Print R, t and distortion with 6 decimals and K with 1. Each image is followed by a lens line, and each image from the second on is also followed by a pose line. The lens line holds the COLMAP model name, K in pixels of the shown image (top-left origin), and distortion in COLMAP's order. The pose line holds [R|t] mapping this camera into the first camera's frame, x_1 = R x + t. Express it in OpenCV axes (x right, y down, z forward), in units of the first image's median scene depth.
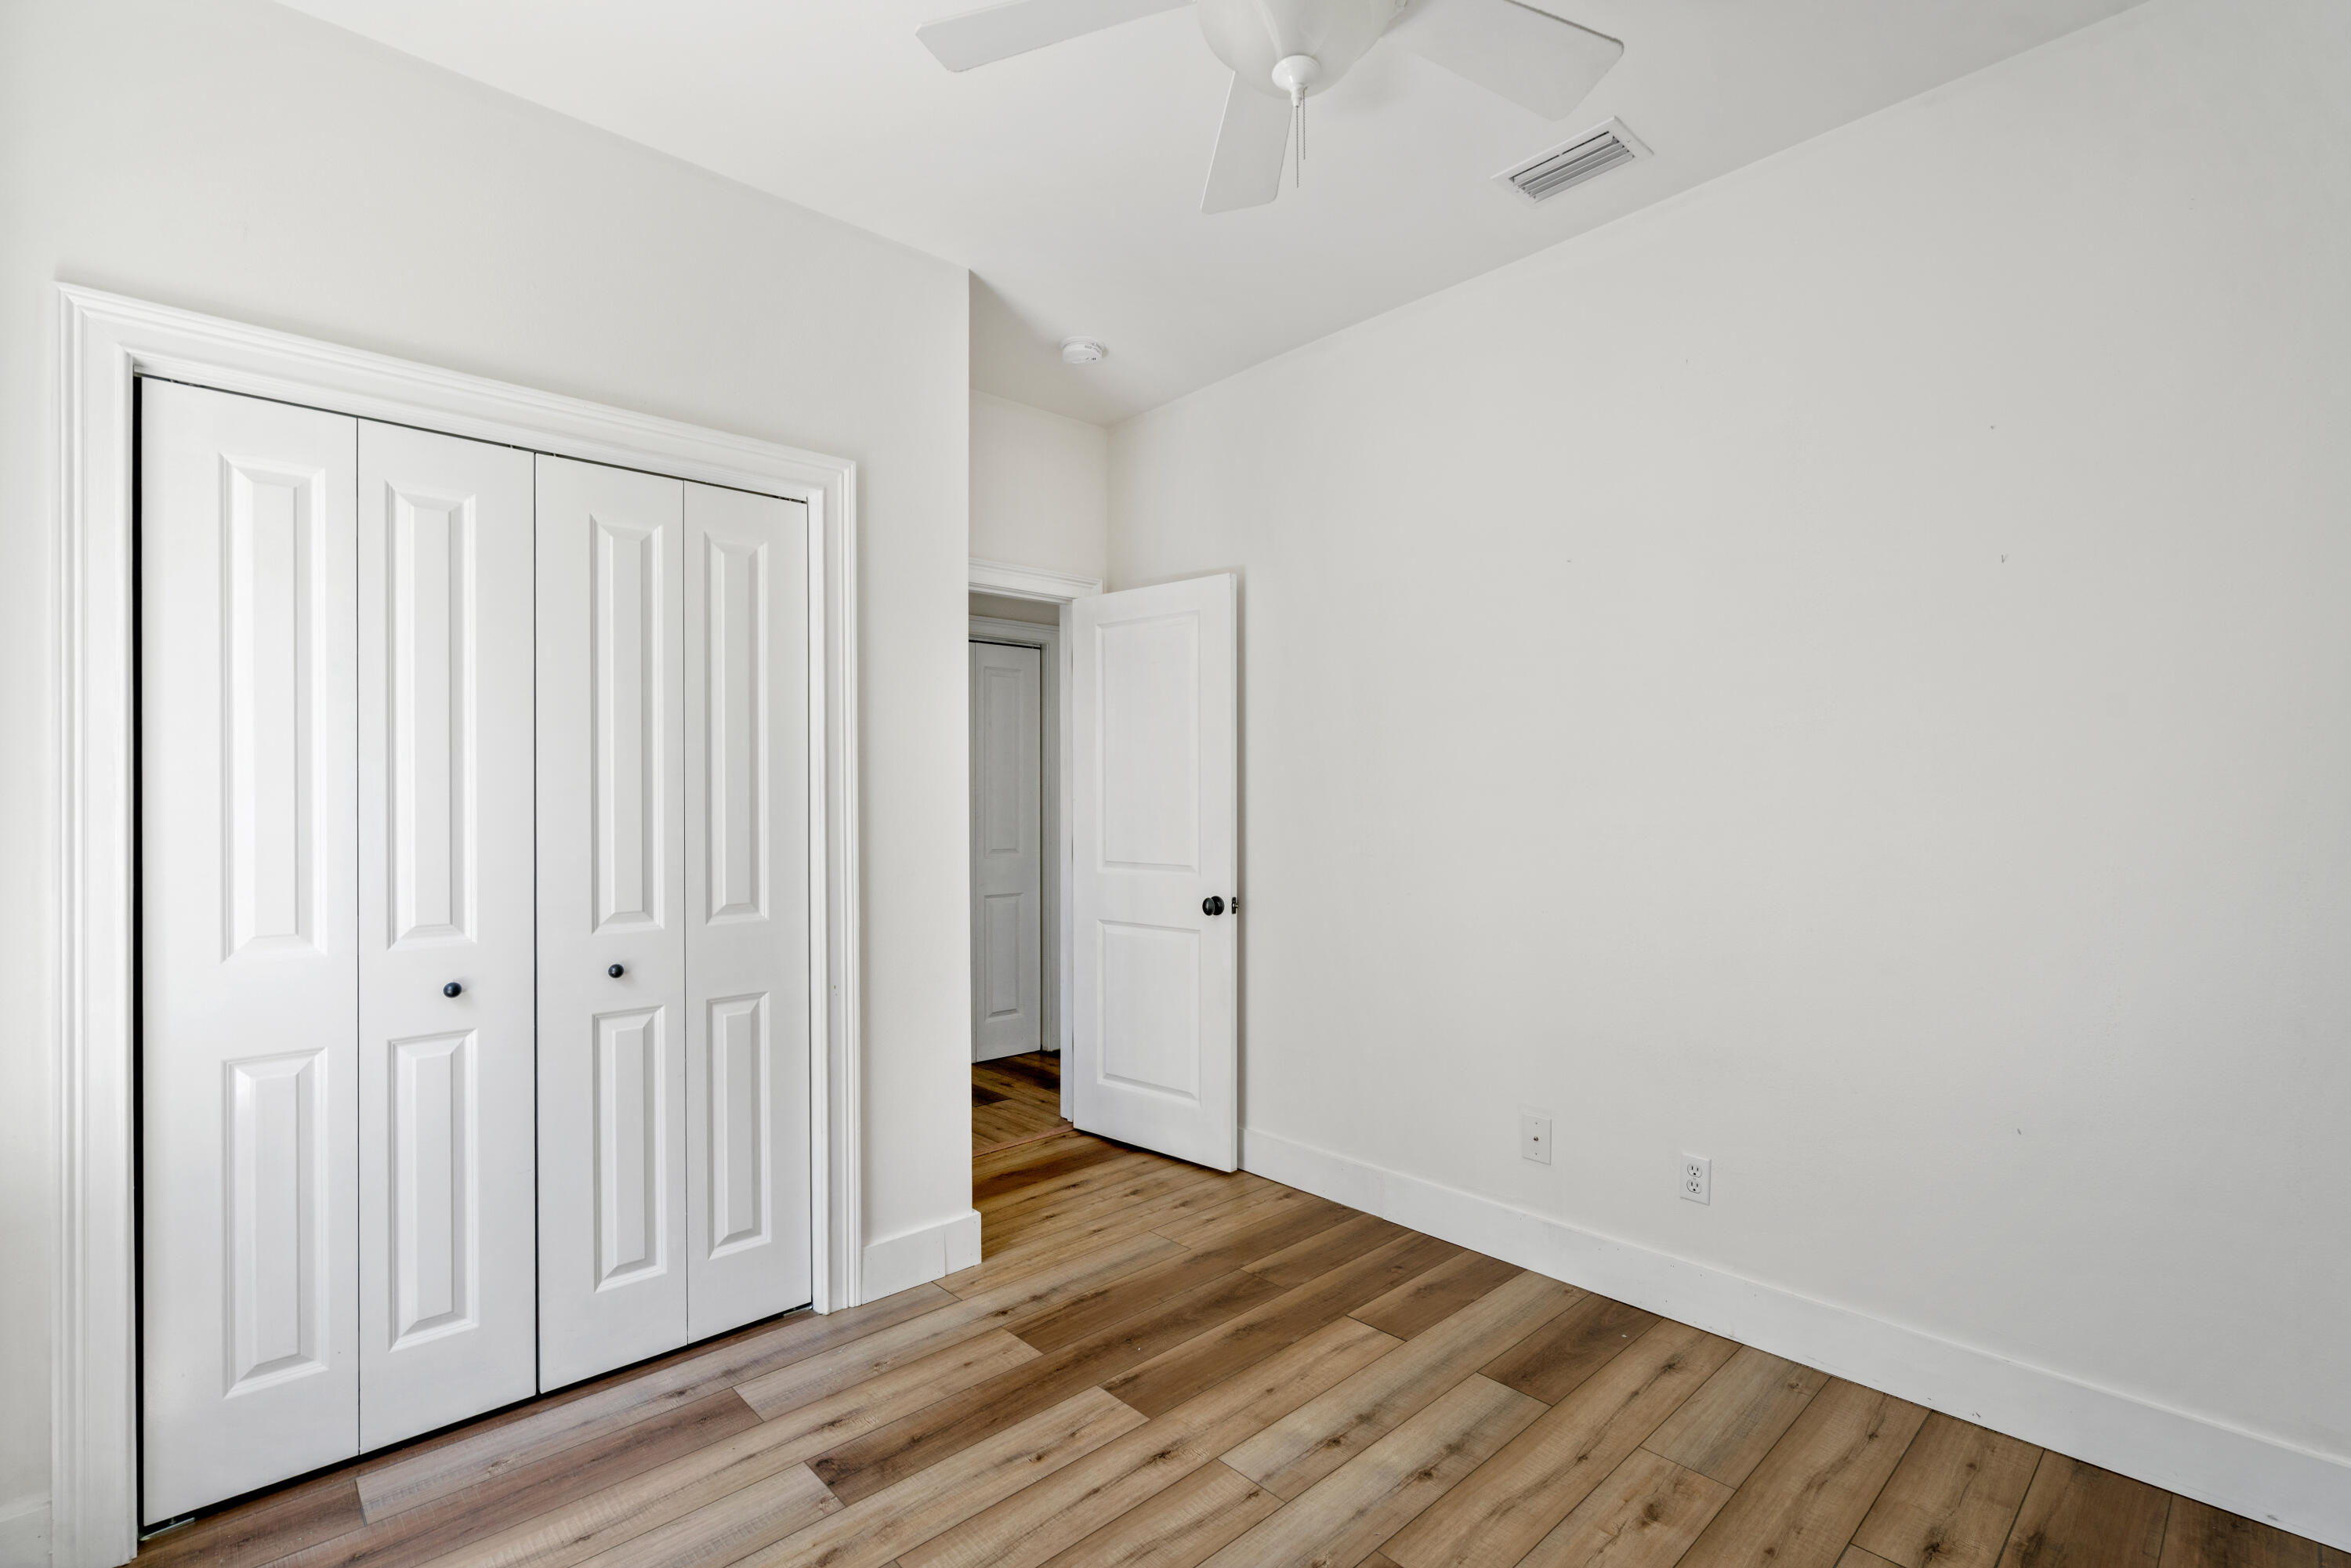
lens RADIAL K [[1077.3, 0, 1164.8], [0, 1077.3, 780.6], [0, 0, 1]] dist [-0.002862, 0.000505]
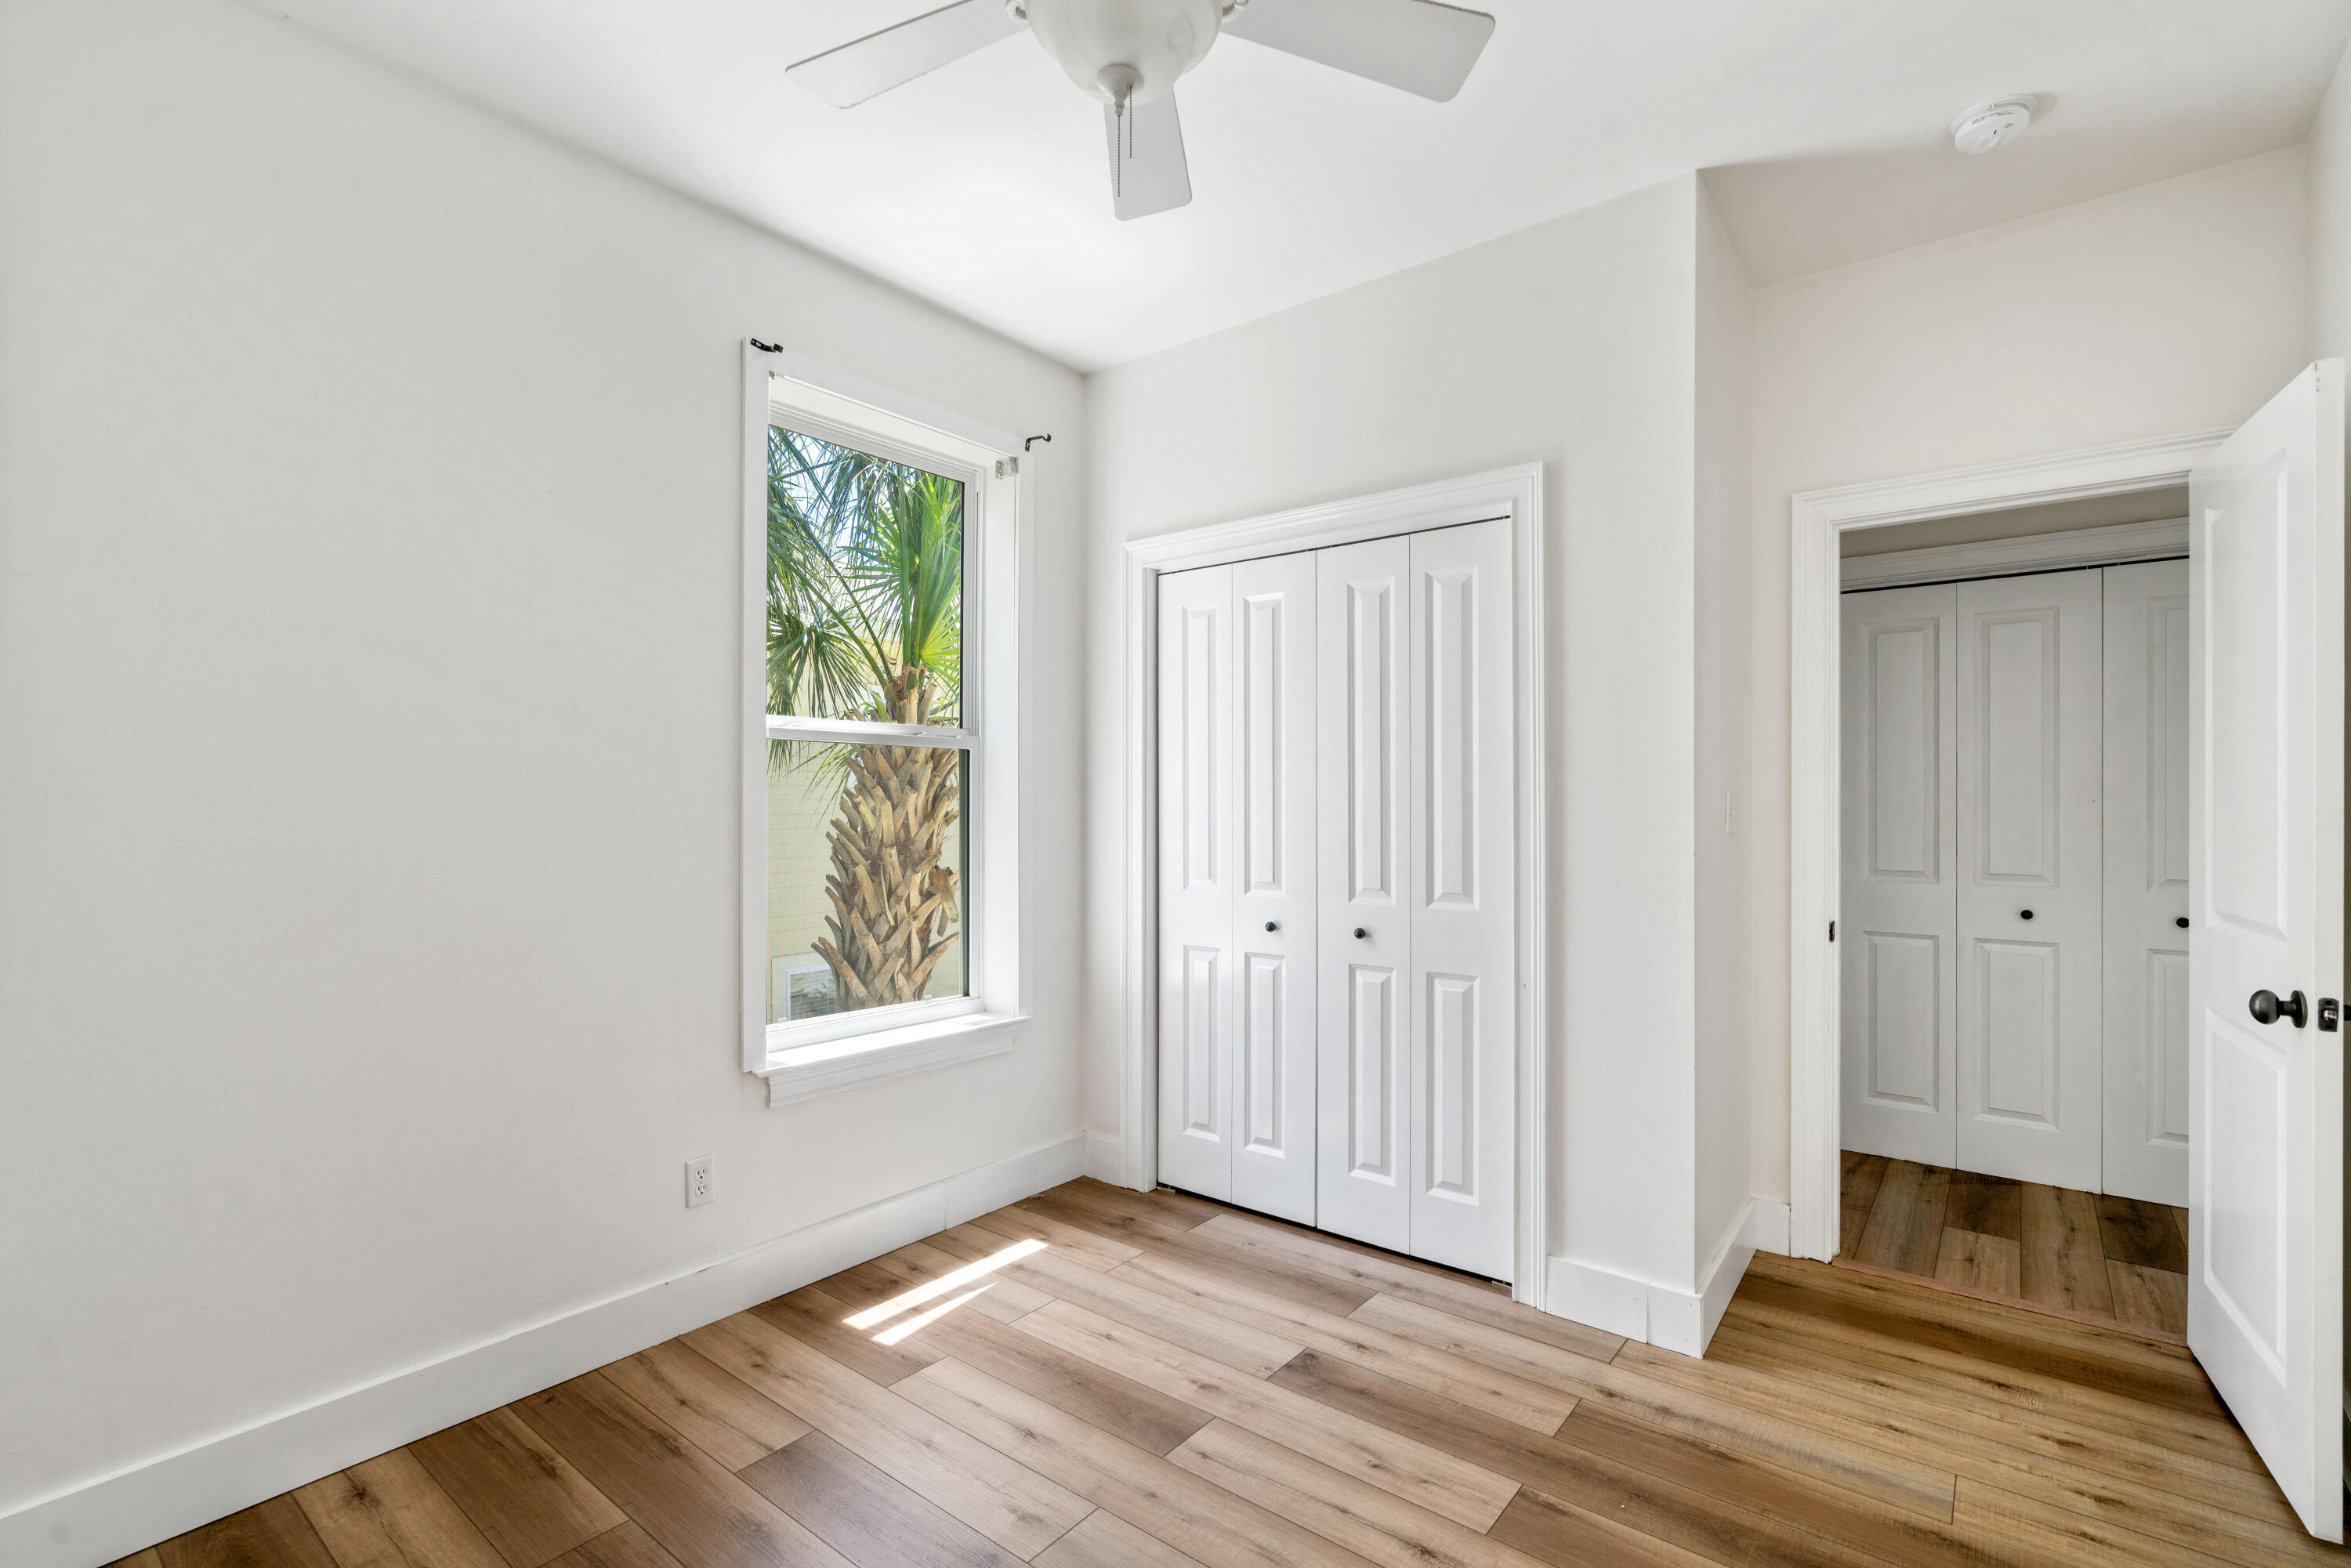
lens RADIAL K [[1077.3, 0, 1164.8], [0, 1077.3, 780.6], [0, 0, 1]] dist [-0.002862, 0.000505]
pose [[0.137282, -0.011100, -0.990470, 0.711267], [0.017417, 0.999810, -0.008790, 0.001295], [0.990379, -0.016044, 0.137449, 0.570857]]
